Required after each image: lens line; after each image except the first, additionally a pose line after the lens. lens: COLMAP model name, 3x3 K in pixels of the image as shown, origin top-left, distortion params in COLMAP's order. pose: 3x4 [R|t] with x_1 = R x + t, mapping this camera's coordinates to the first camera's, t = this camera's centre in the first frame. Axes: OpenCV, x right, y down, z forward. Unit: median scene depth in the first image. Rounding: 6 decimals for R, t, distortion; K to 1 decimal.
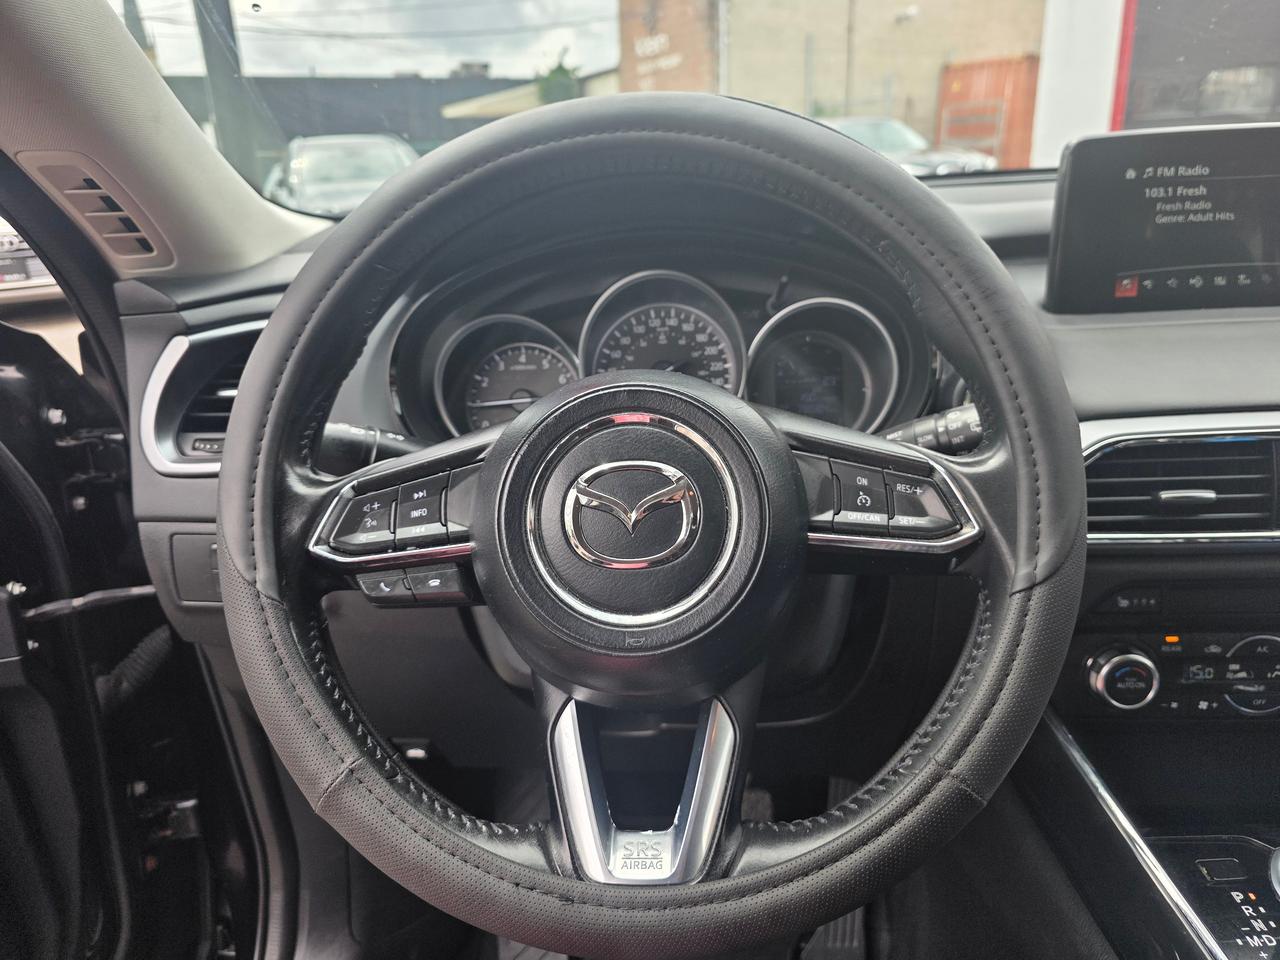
lens RADIAL K [[882.0, 0, 643.9], [0, 882.0, 474.9], [0, 0, 1]] dist [0.045797, -0.049129]
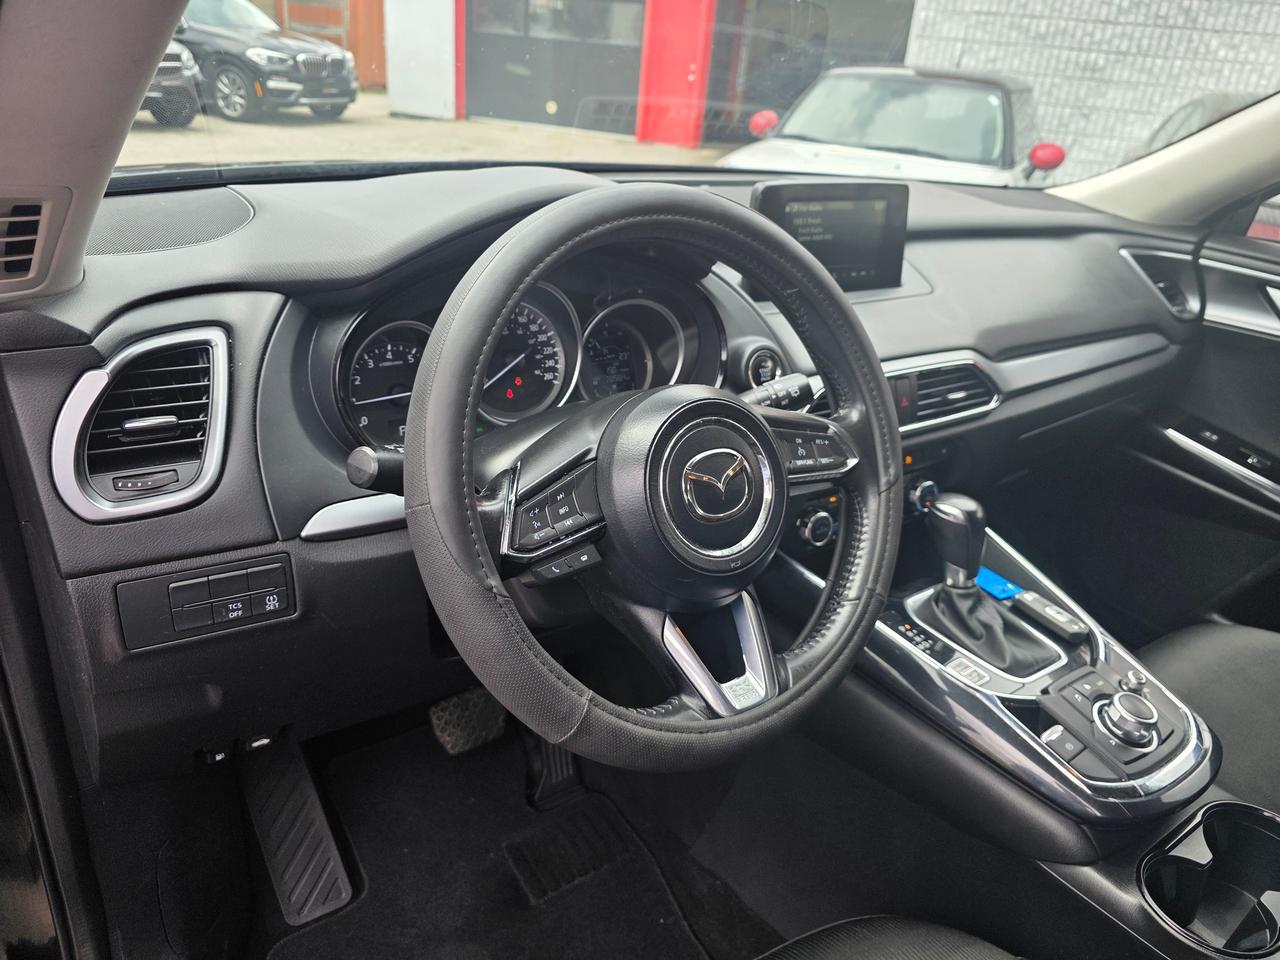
lens RADIAL K [[882.0, 0, 641.3], [0, 882.0, 490.1], [0, 0, 1]] dist [0.045797, -0.049129]
pose [[0.773131, -0.173666, 0.610007, -0.668308], [0.092445, 0.982367, 0.162508, -0.131708], [-0.627472, -0.069248, 0.775553, -0.064837]]
